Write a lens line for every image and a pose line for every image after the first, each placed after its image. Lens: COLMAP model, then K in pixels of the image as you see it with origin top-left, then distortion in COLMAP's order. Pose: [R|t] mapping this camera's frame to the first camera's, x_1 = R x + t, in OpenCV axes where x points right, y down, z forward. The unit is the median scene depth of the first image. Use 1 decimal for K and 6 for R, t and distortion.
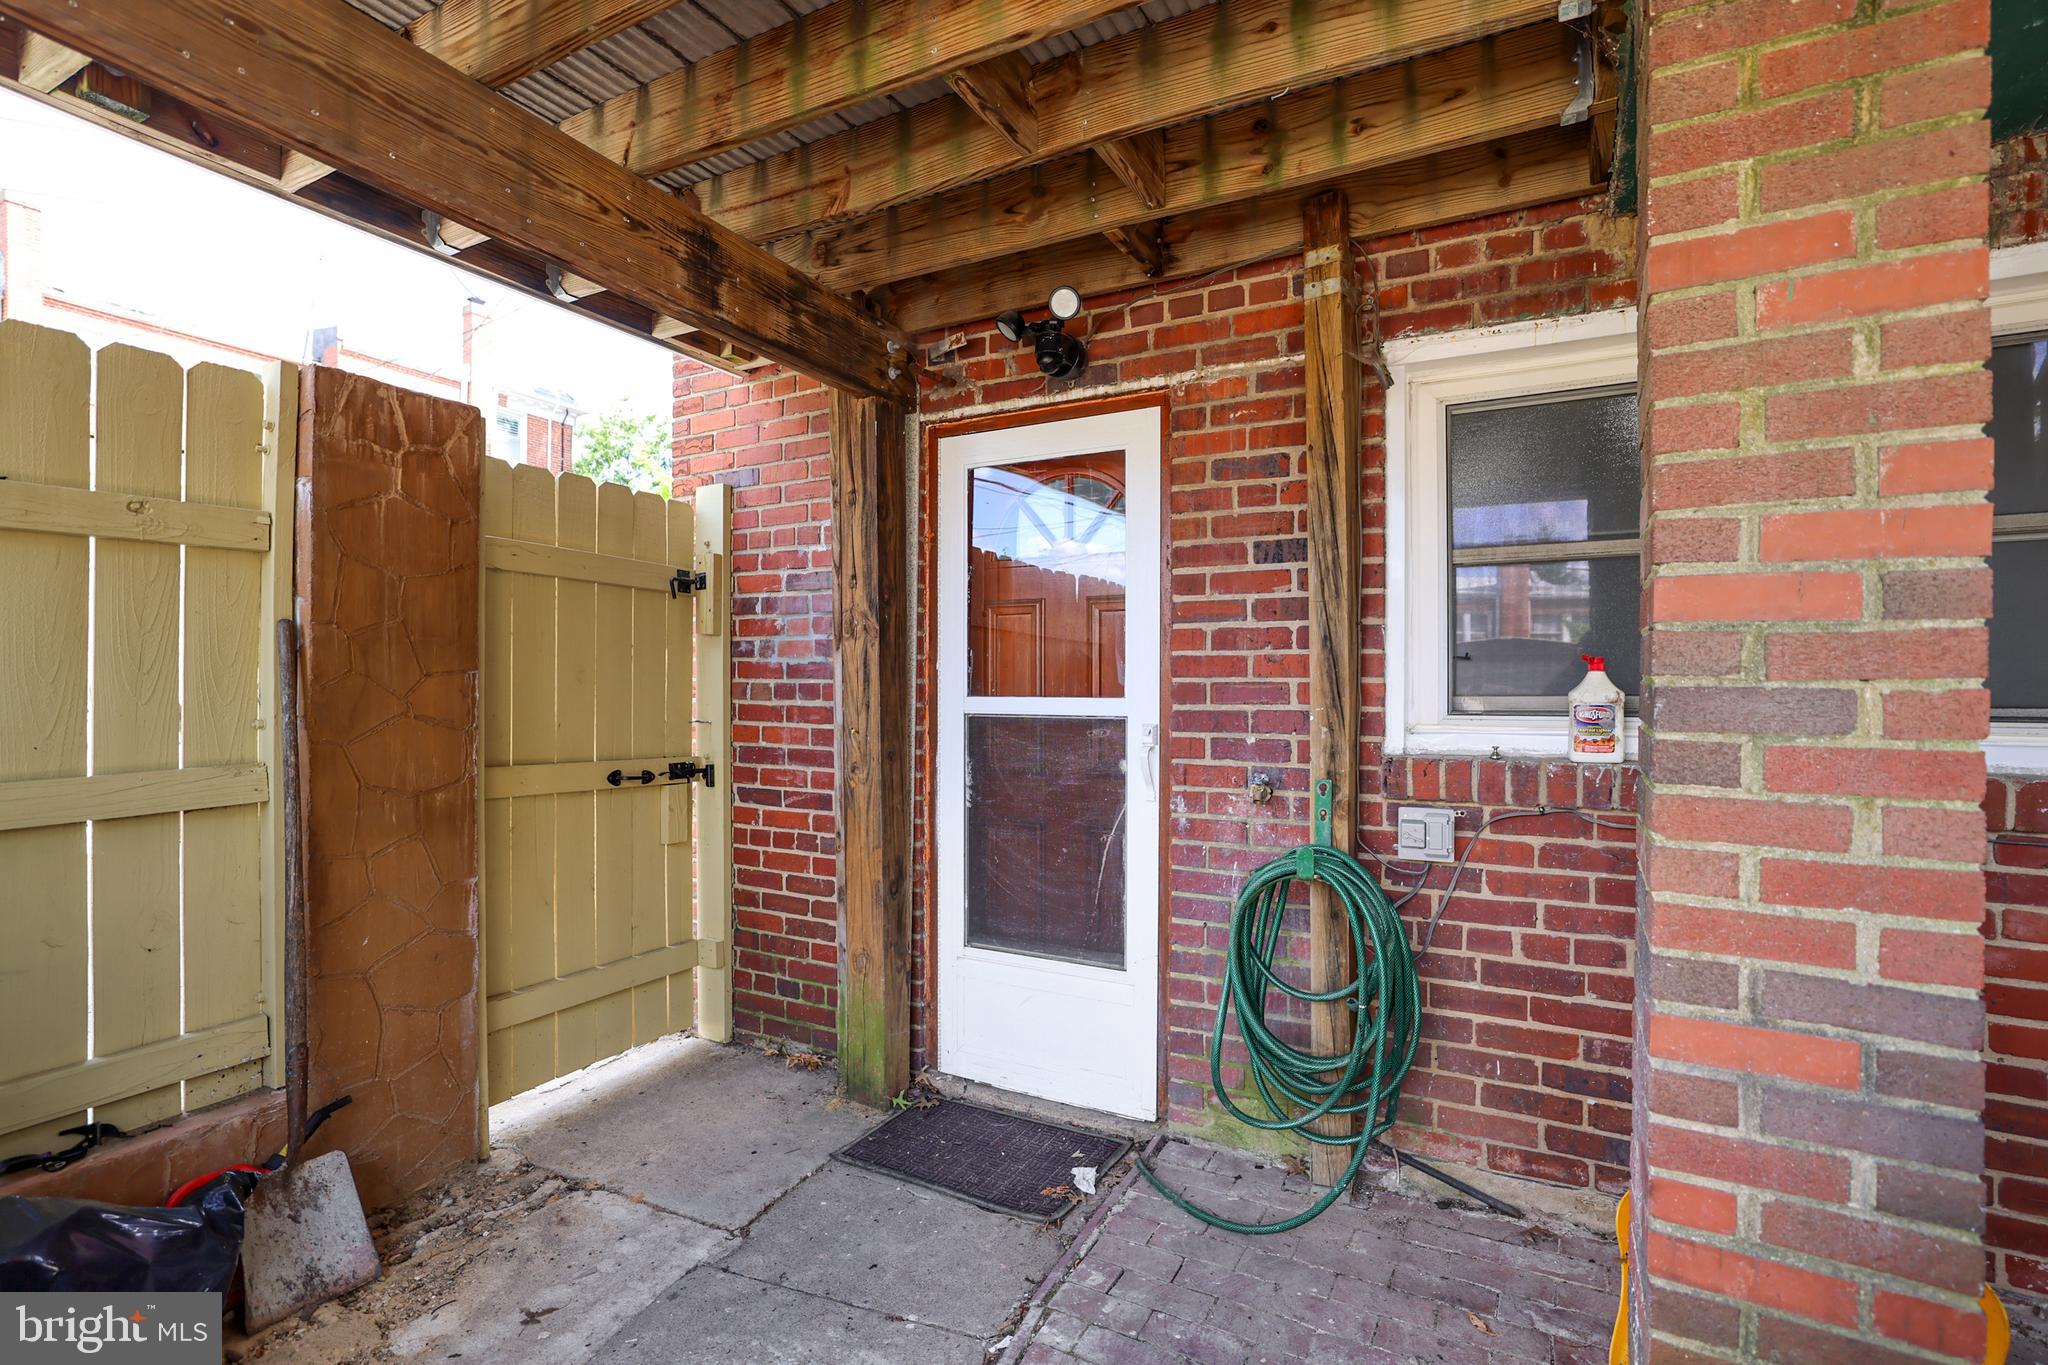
lens RADIAL K [[967.2, 0, 1019.3], [0, 967.2, 691.6], [0, 0, 1]] dist [-0.021247, 0.000512]
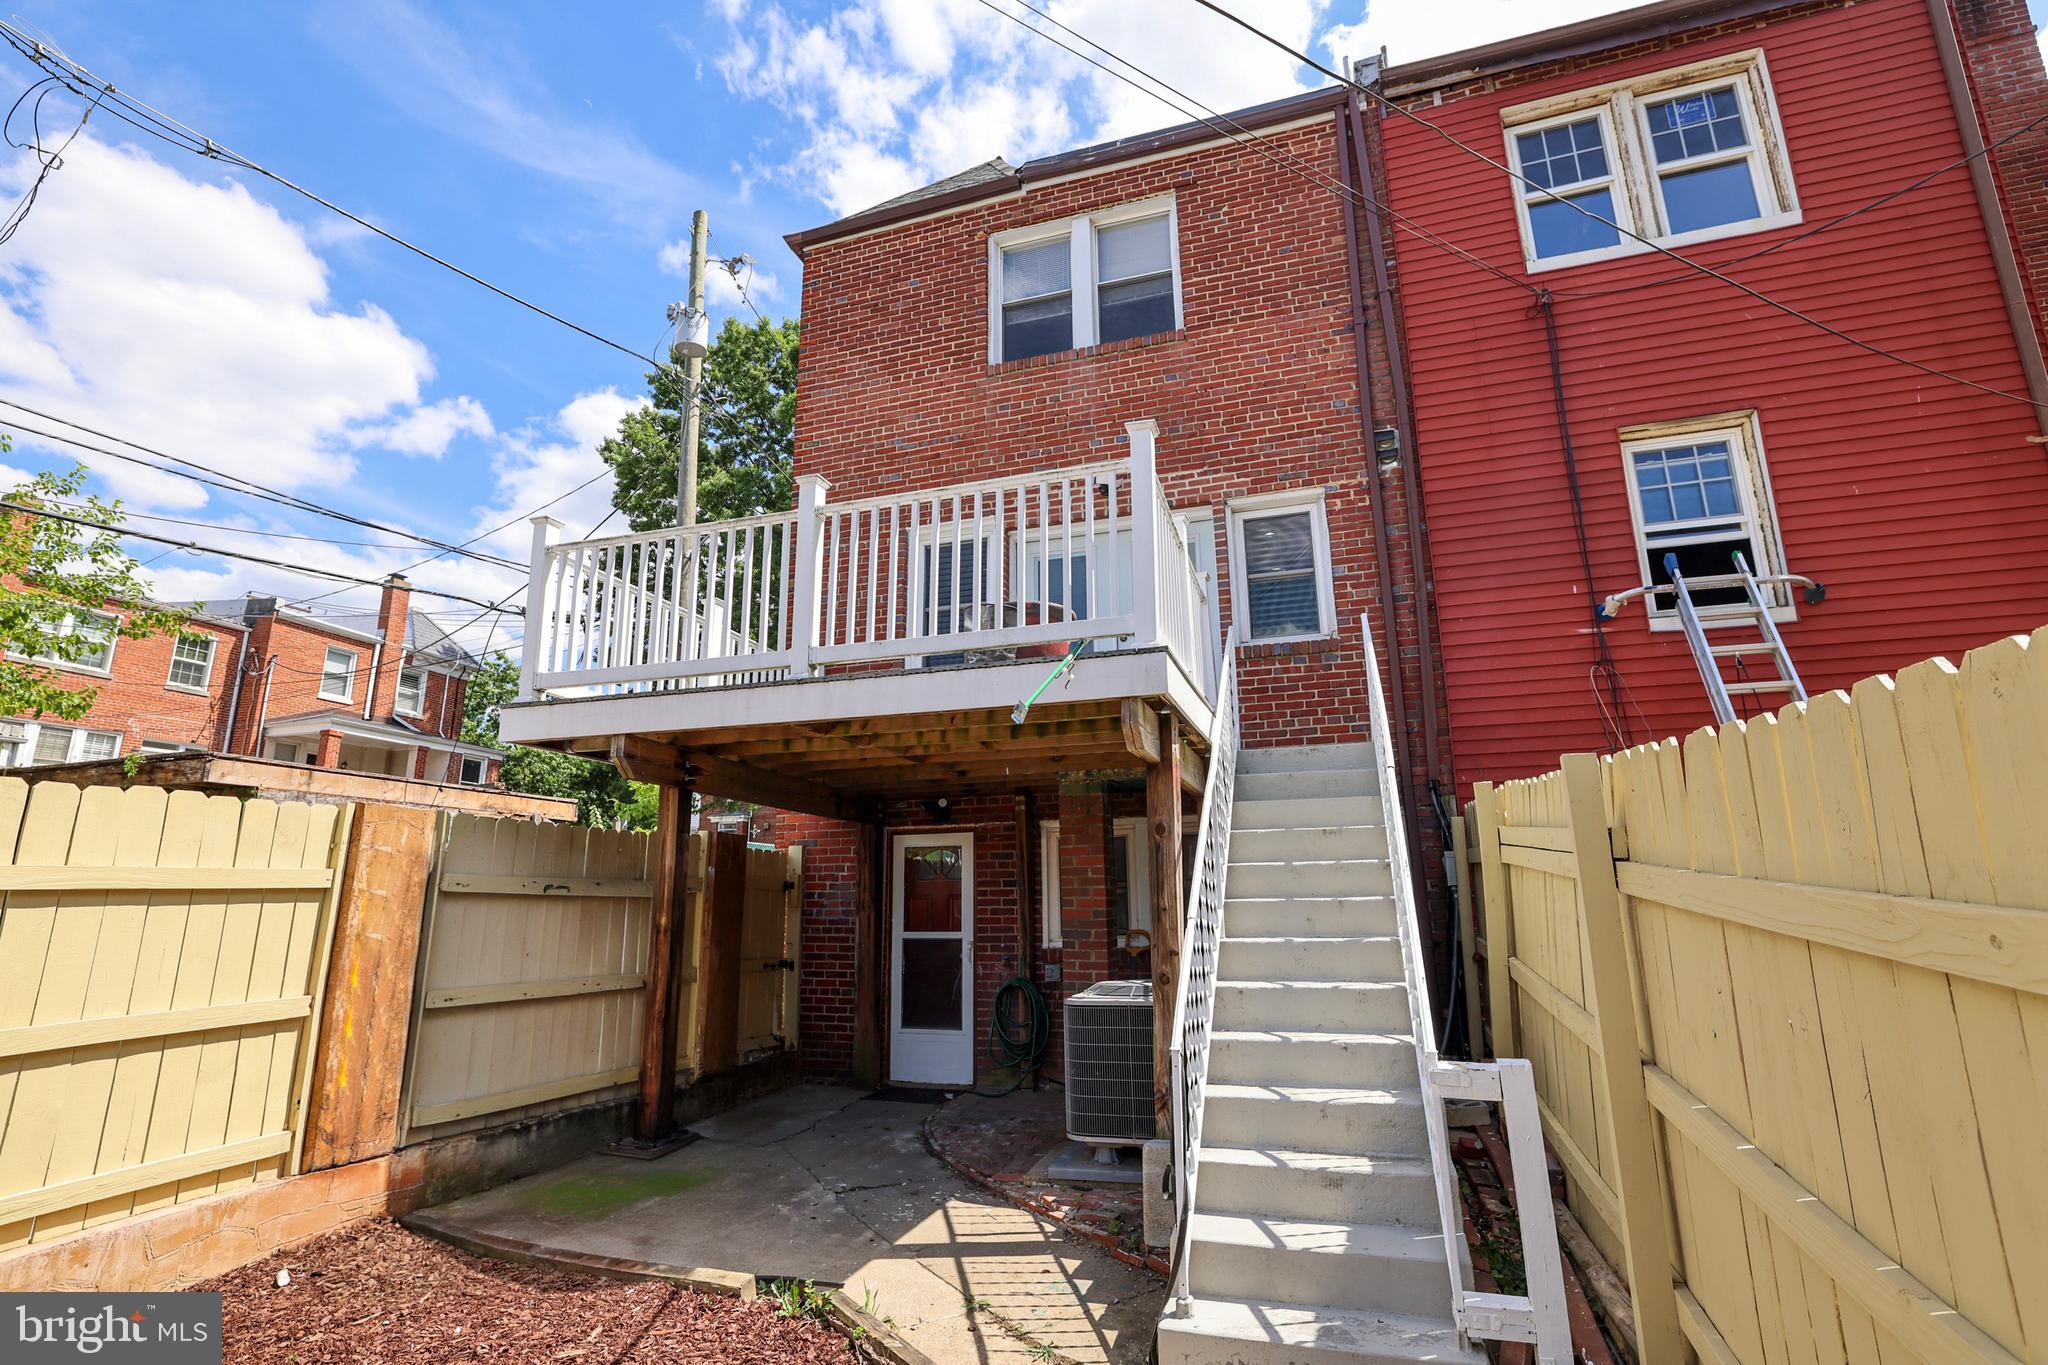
lens RADIAL K [[967.2, 0, 1019.3], [0, 967.2, 691.6], [0, 0, 1]] dist [-0.021247, 0.000512]
pose [[0.984663, 0.025095, 0.172654, -0.219997], [0.014146, 0.974860, -0.222370, -0.044639], [-0.173894, 0.221402, 0.959553, -1.815721]]
